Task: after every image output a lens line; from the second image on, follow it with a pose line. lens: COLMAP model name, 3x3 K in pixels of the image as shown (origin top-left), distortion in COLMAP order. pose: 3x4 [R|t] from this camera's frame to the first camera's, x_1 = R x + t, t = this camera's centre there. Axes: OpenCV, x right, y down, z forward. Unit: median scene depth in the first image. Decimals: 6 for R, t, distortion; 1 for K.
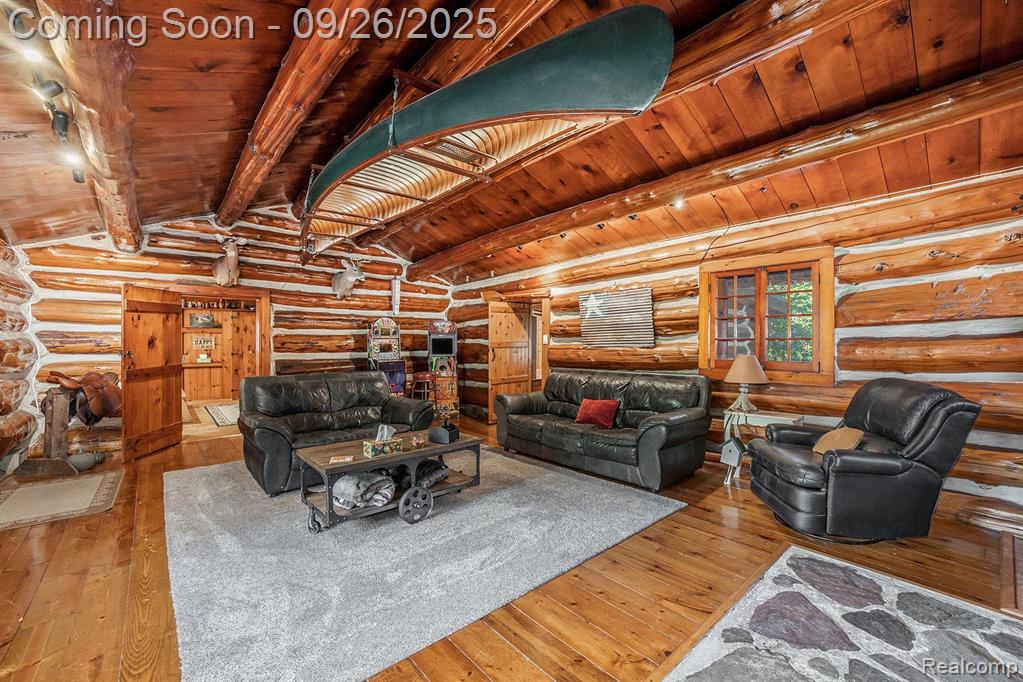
lens RADIAL K [[420.4, 0, 514.6], [0, 420.4, 343.0], [0, 0, 1]] dist [-0.003083, 0.000023]
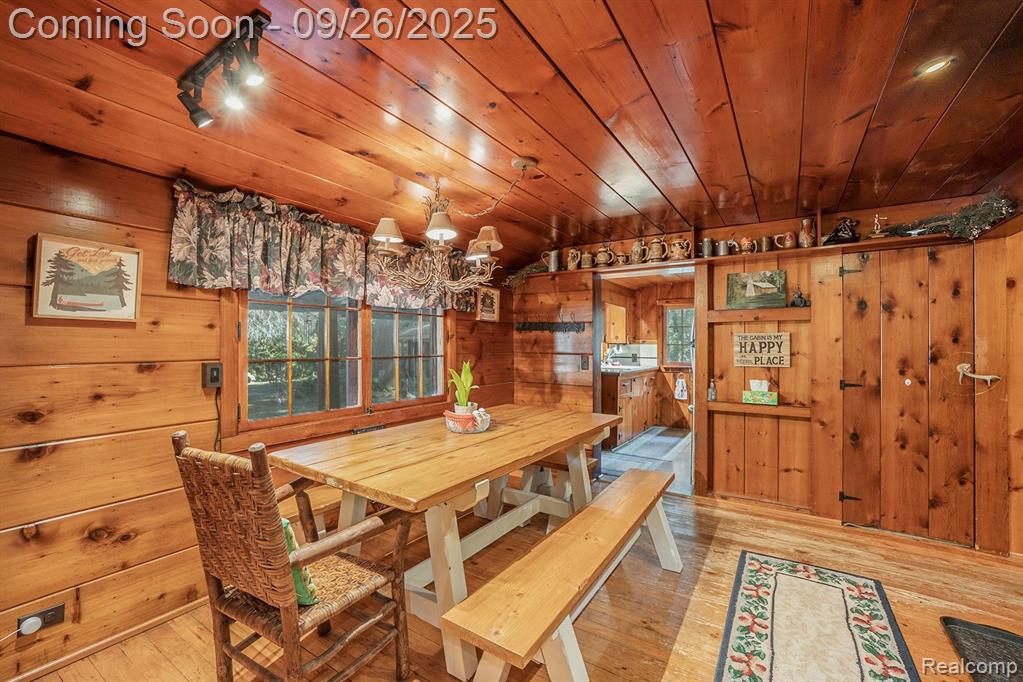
lens RADIAL K [[420.4, 0, 505.0], [0, 420.4, 347.4], [0, 0, 1]] dist [-0.003083, 0.000023]
pose [[0.256825, -0.002646, -0.966454, -0.433878], [-0.005620, 0.999975, -0.004231, 0.000733], [0.966442, 0.006518, 0.256804, 0.677331]]
